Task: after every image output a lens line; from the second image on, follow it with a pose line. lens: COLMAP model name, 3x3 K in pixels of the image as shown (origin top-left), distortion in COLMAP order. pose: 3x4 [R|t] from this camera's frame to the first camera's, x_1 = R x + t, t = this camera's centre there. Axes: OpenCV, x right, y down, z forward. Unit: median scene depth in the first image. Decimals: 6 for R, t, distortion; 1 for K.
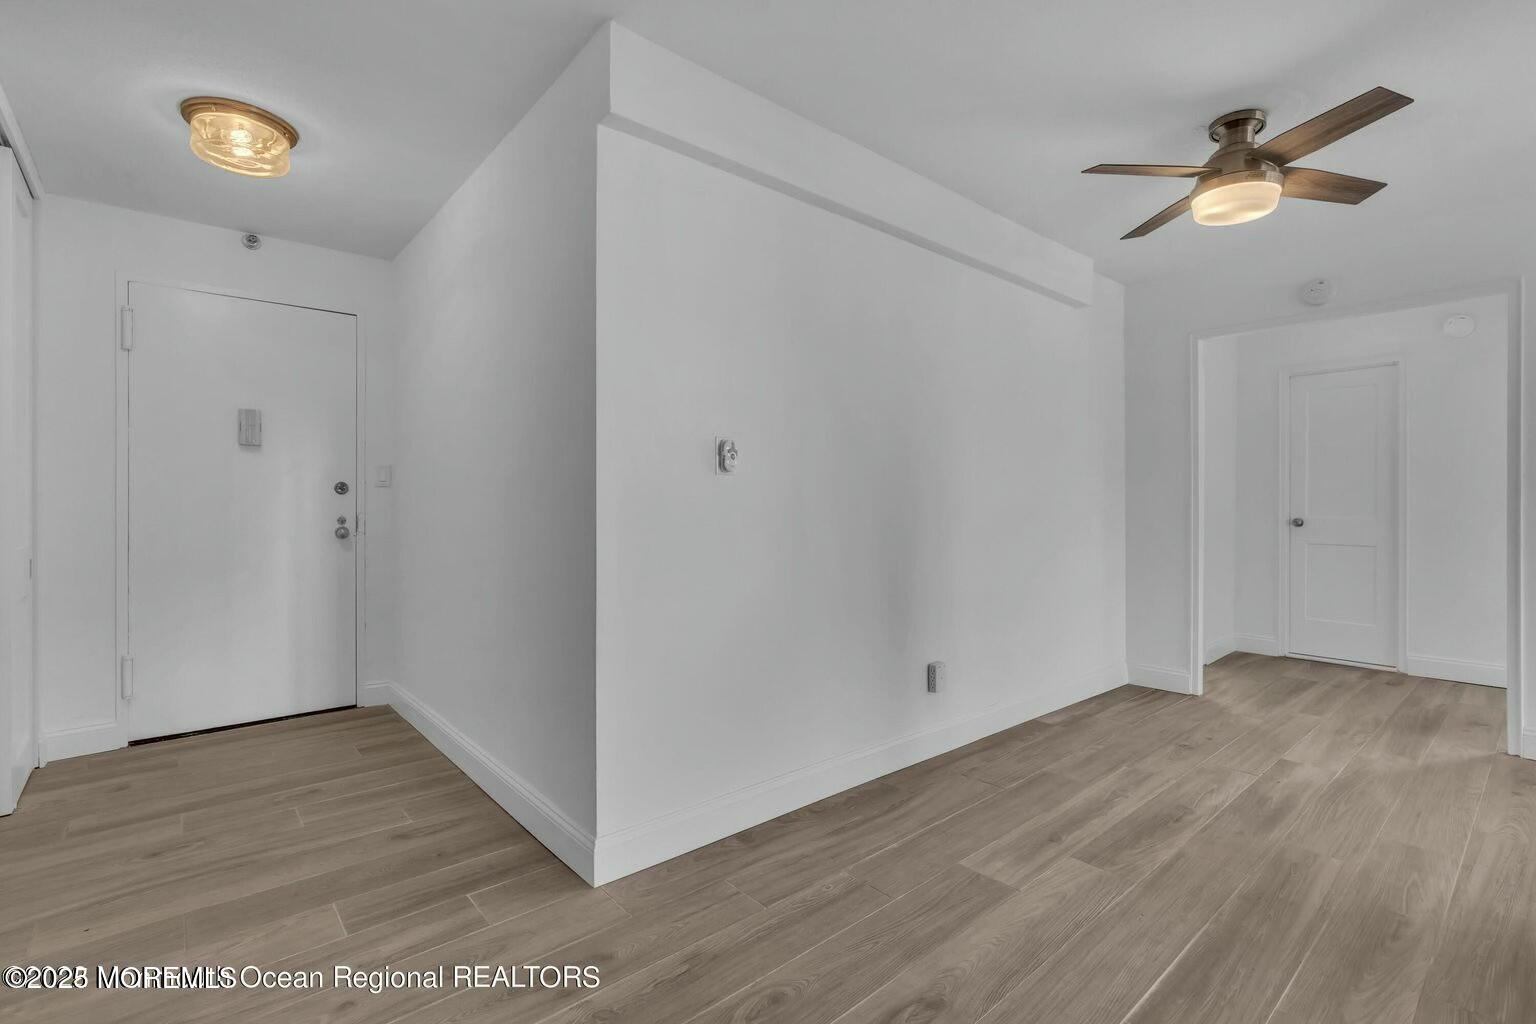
lens RADIAL K [[694.2, 0, 768.2], [0, 694.2, 507.9], [0, 0, 1]] dist [-0.011937, 0.001203]
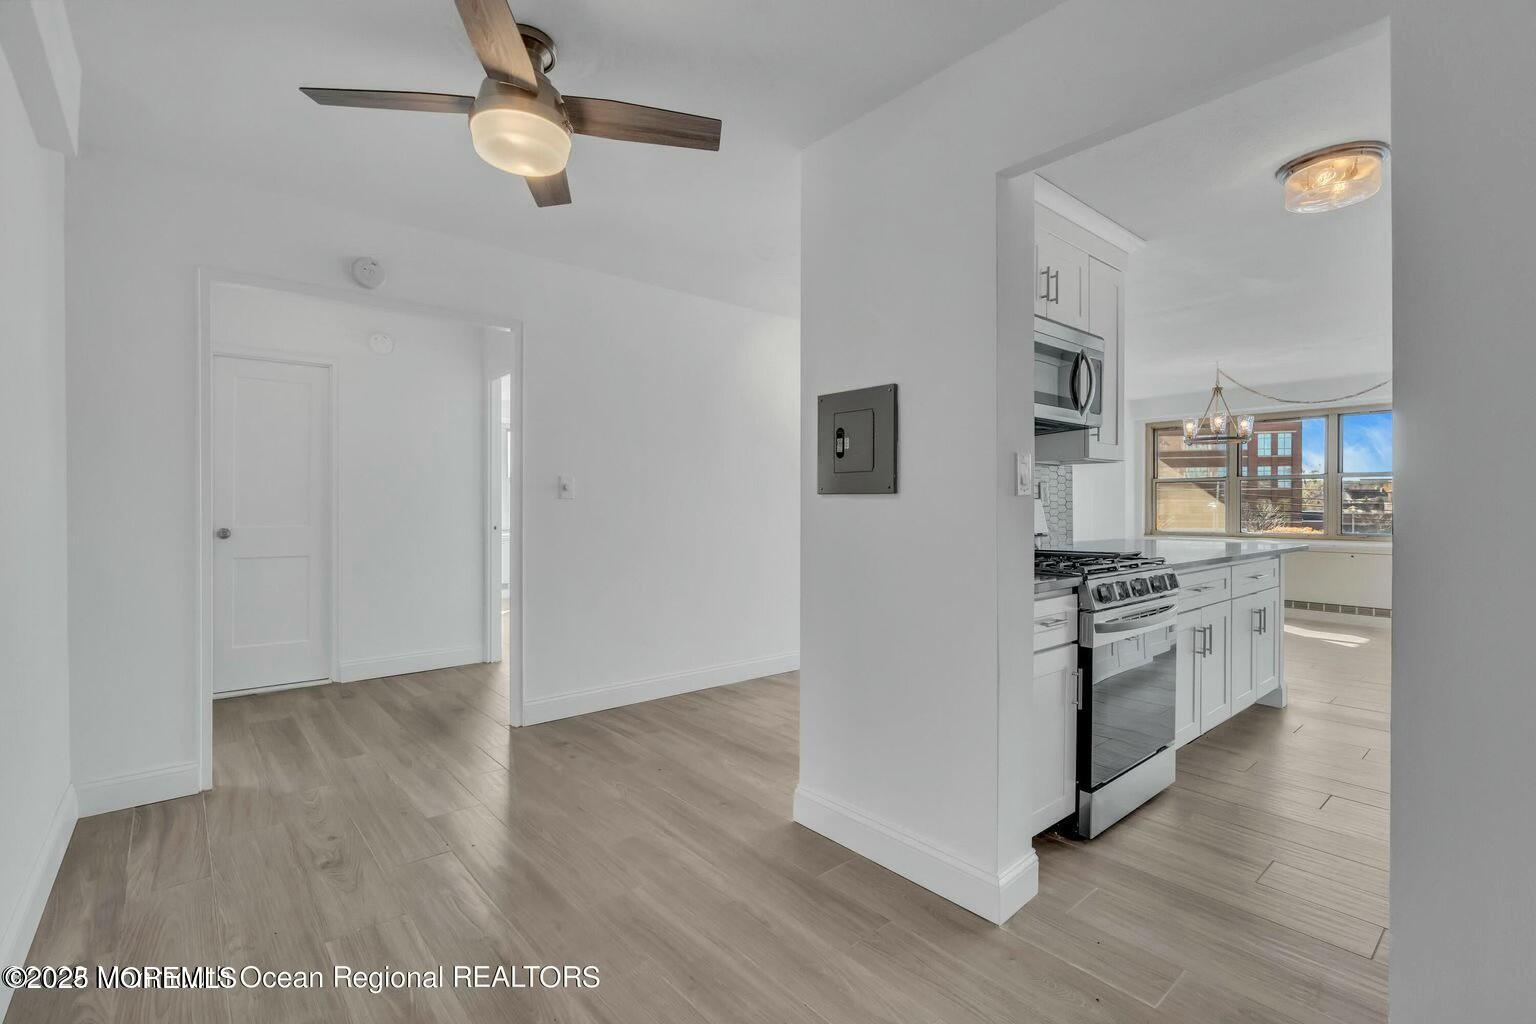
lens RADIAL K [[694.2, 0, 768.2], [0, 694.2, 507.9], [0, 0, 1]] dist [-0.011937, 0.001203]
pose [[-0.002782, -0.004943, 0.999984, -0.095237], [0.002120, 0.999986, 0.004949, -0.019243], [-0.999994, 0.002134, -0.002771, 0.555310]]
